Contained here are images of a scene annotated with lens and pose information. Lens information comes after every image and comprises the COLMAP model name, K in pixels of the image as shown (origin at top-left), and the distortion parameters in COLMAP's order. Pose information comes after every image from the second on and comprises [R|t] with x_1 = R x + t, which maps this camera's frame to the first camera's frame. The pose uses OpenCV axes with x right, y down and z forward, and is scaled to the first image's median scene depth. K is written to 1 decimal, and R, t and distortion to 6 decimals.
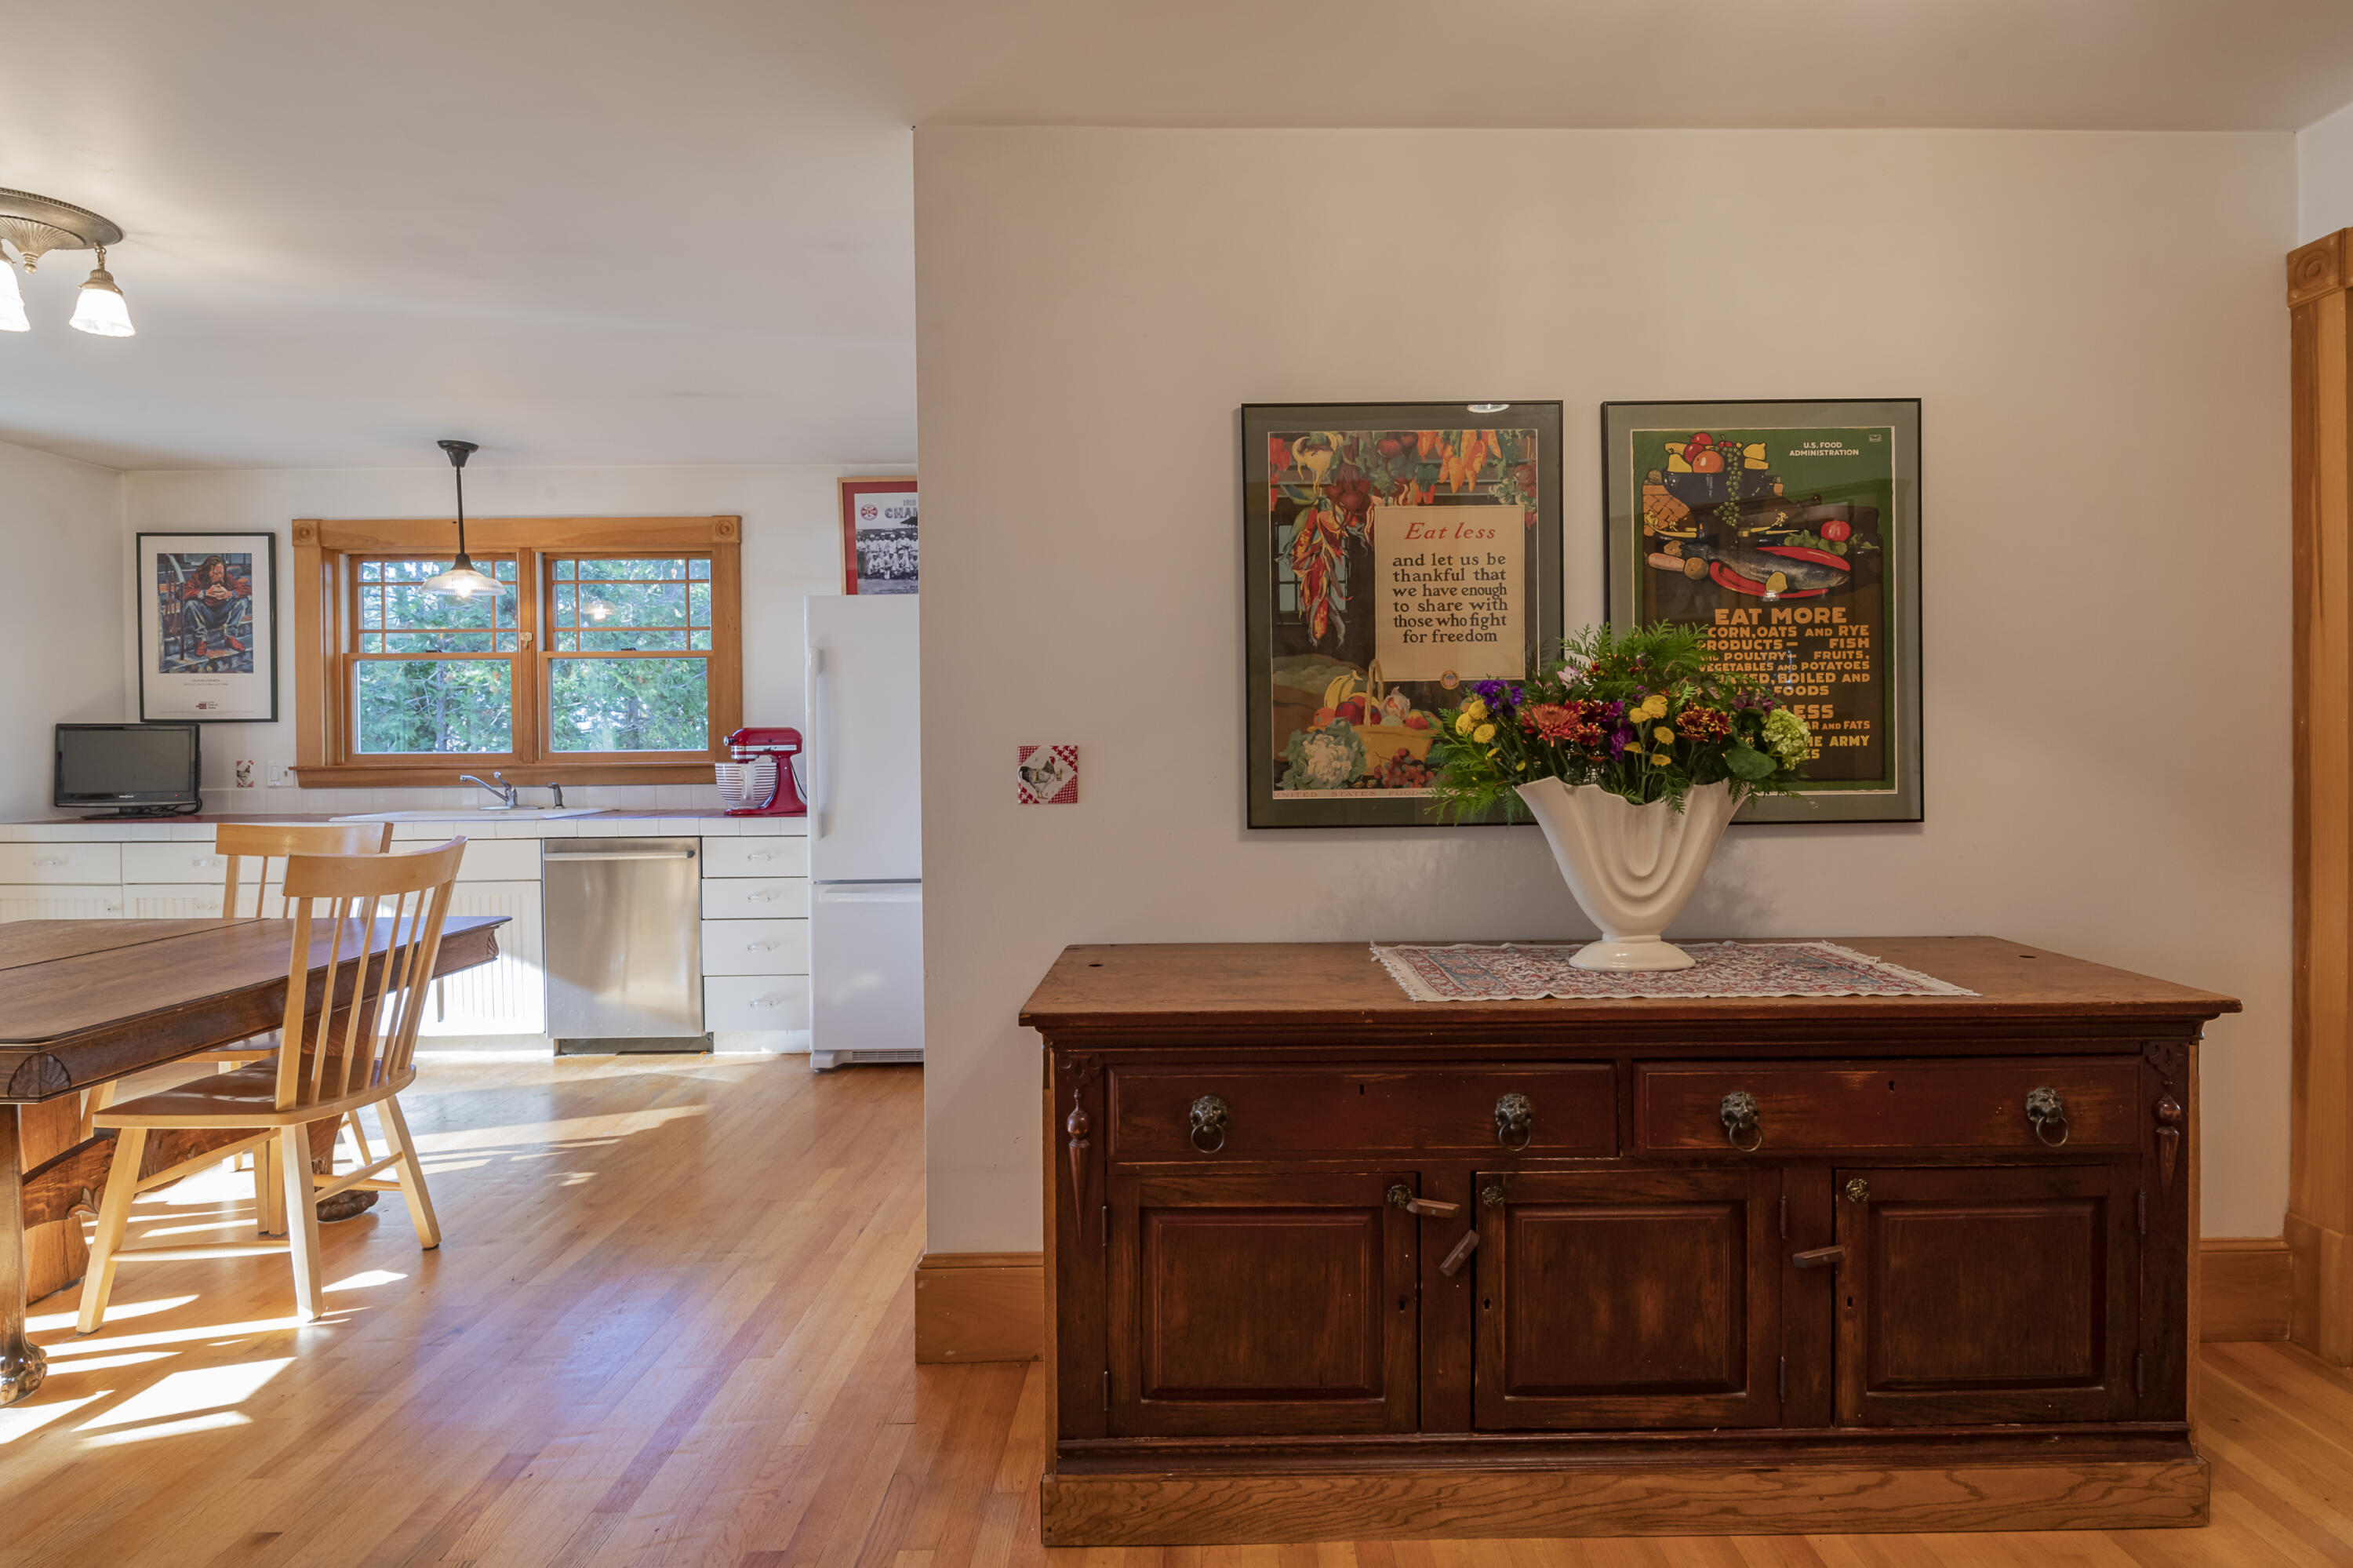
lens RADIAL K [[1208.2, 0, 1179.2], [0, 1208.2, 752.7], [0, 0, 1]] dist [-0.000534, 0.042009]
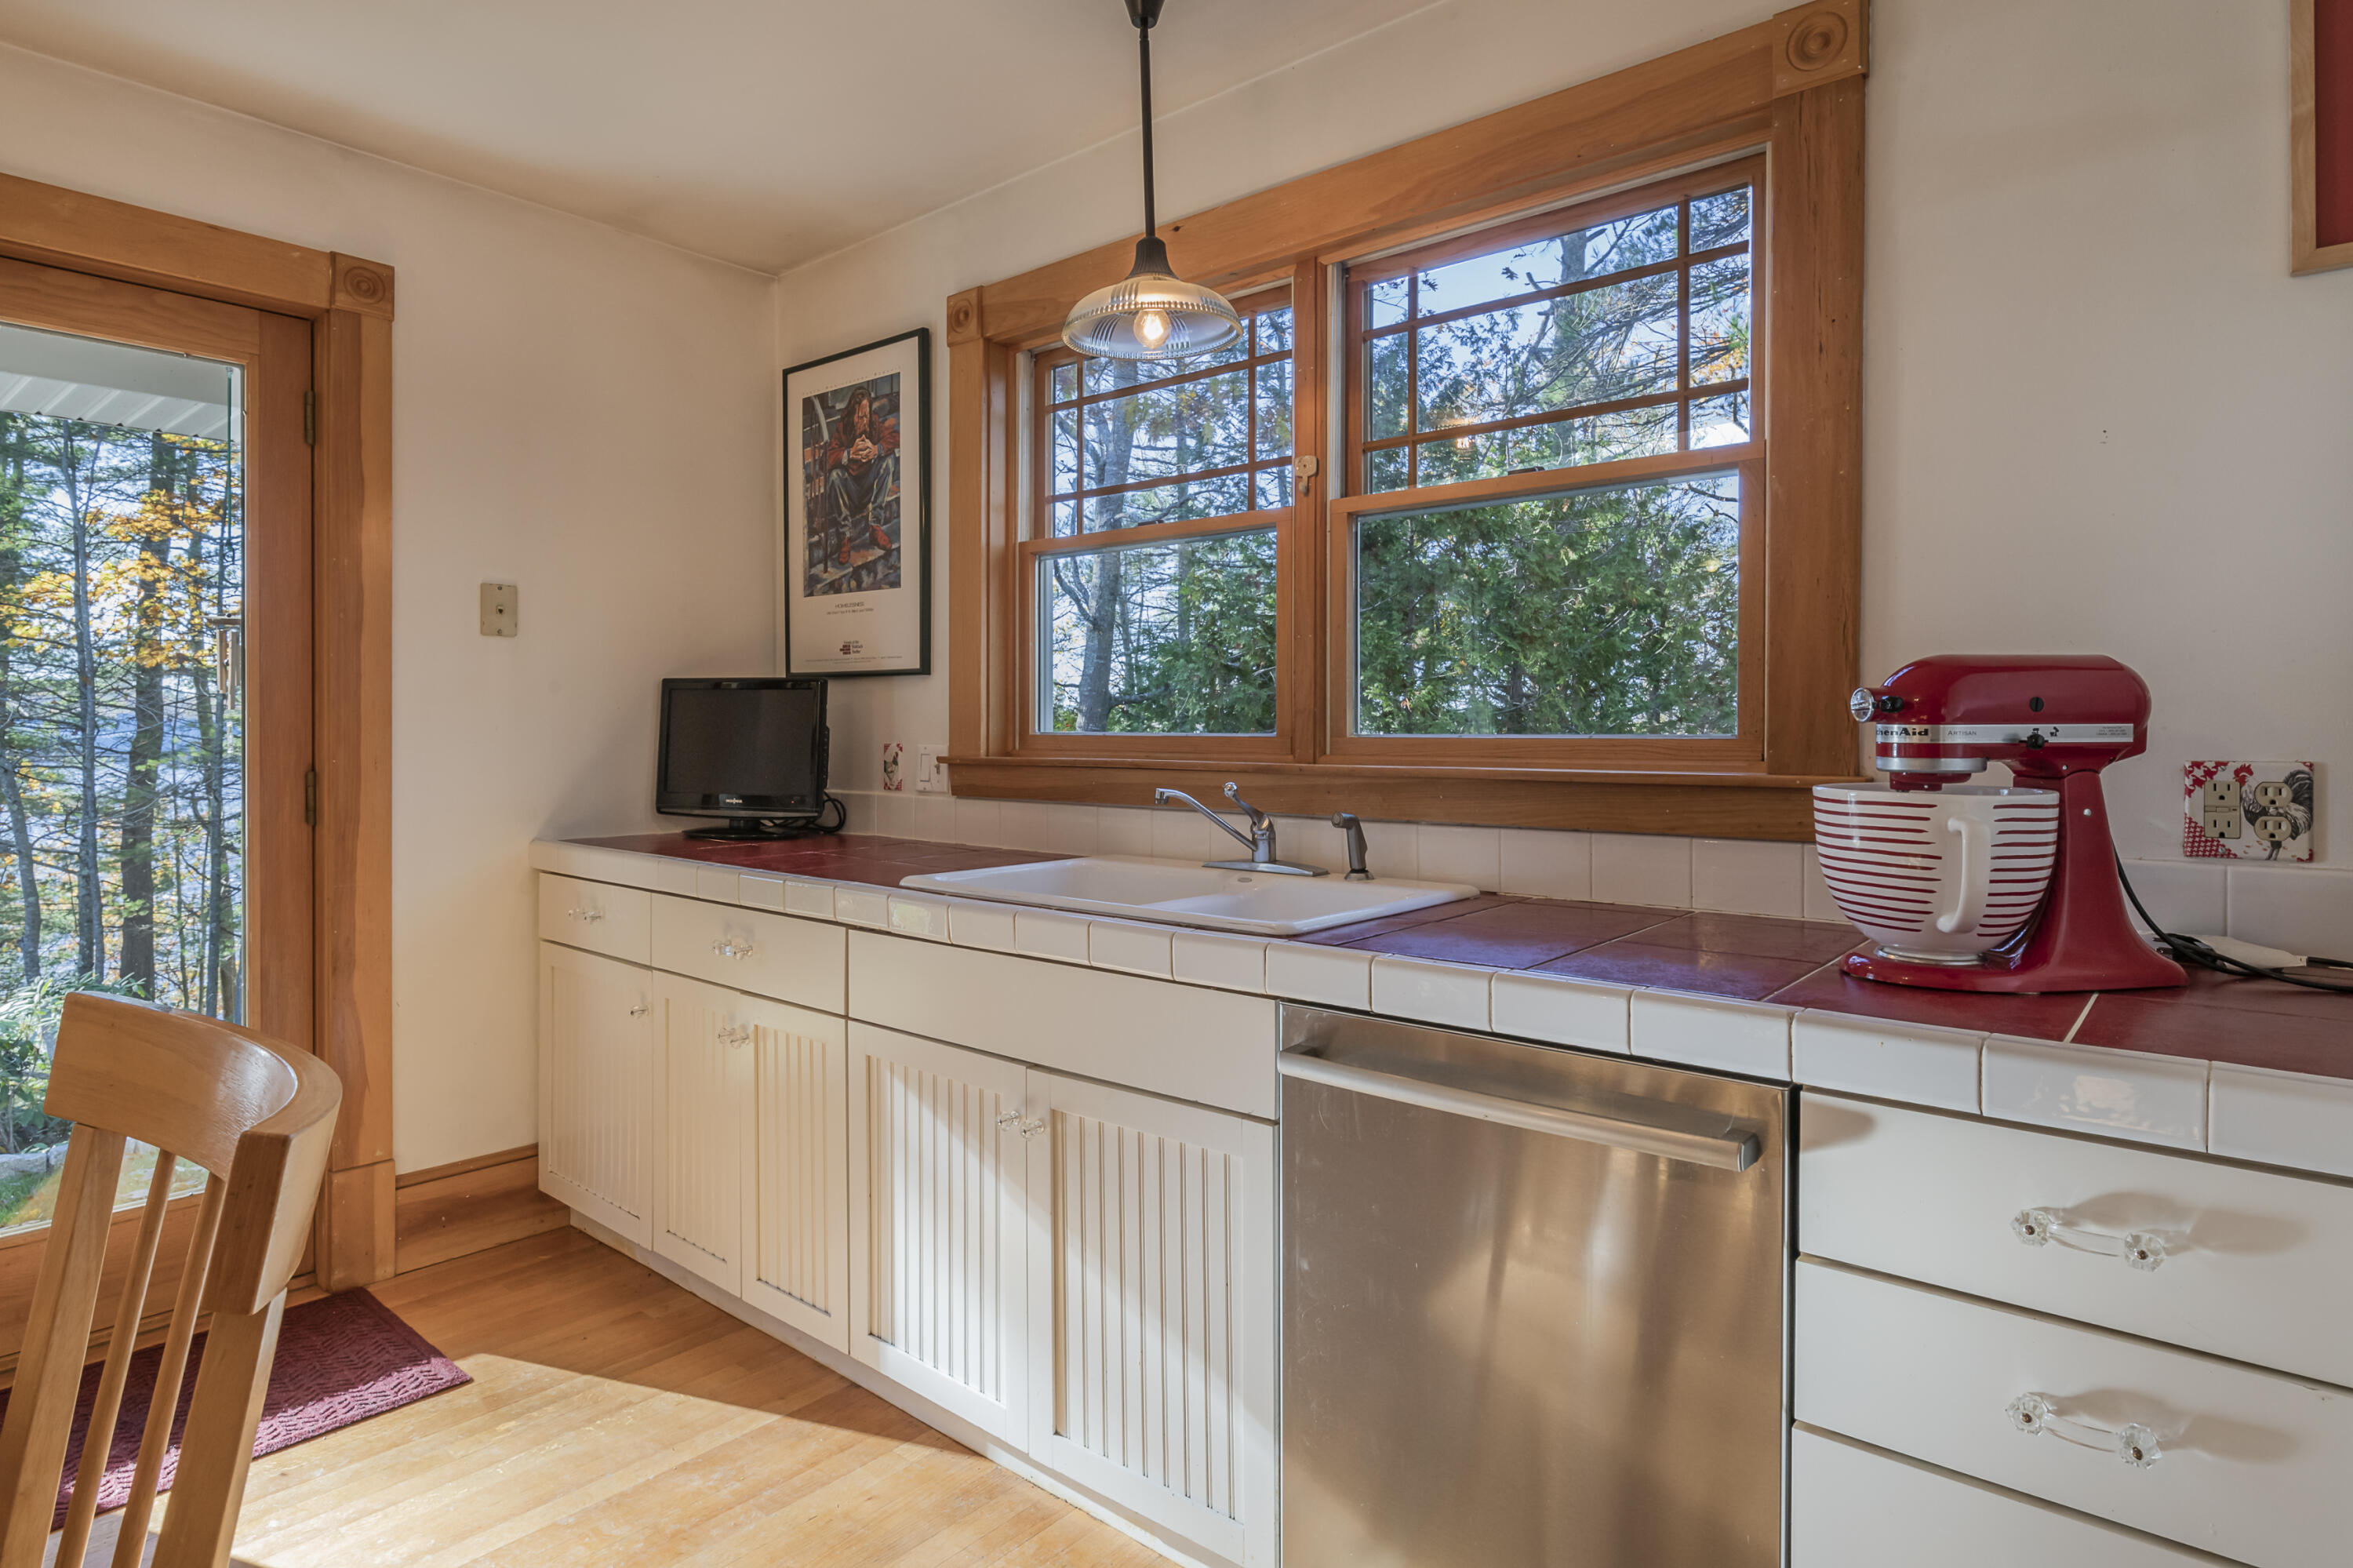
lens RADIAL K [[1252.8, 0, 1176.5], [0, 1252.8, 784.0], [0, 0, 1]] dist [-0.091762, -0.000129]
pose [[0.777812, 0.038476, -0.627318, -0.299369], [-0.017218, 0.999054, 0.039927, -0.000117], [0.628261, -0.020255, 0.777739, 0.638885]]
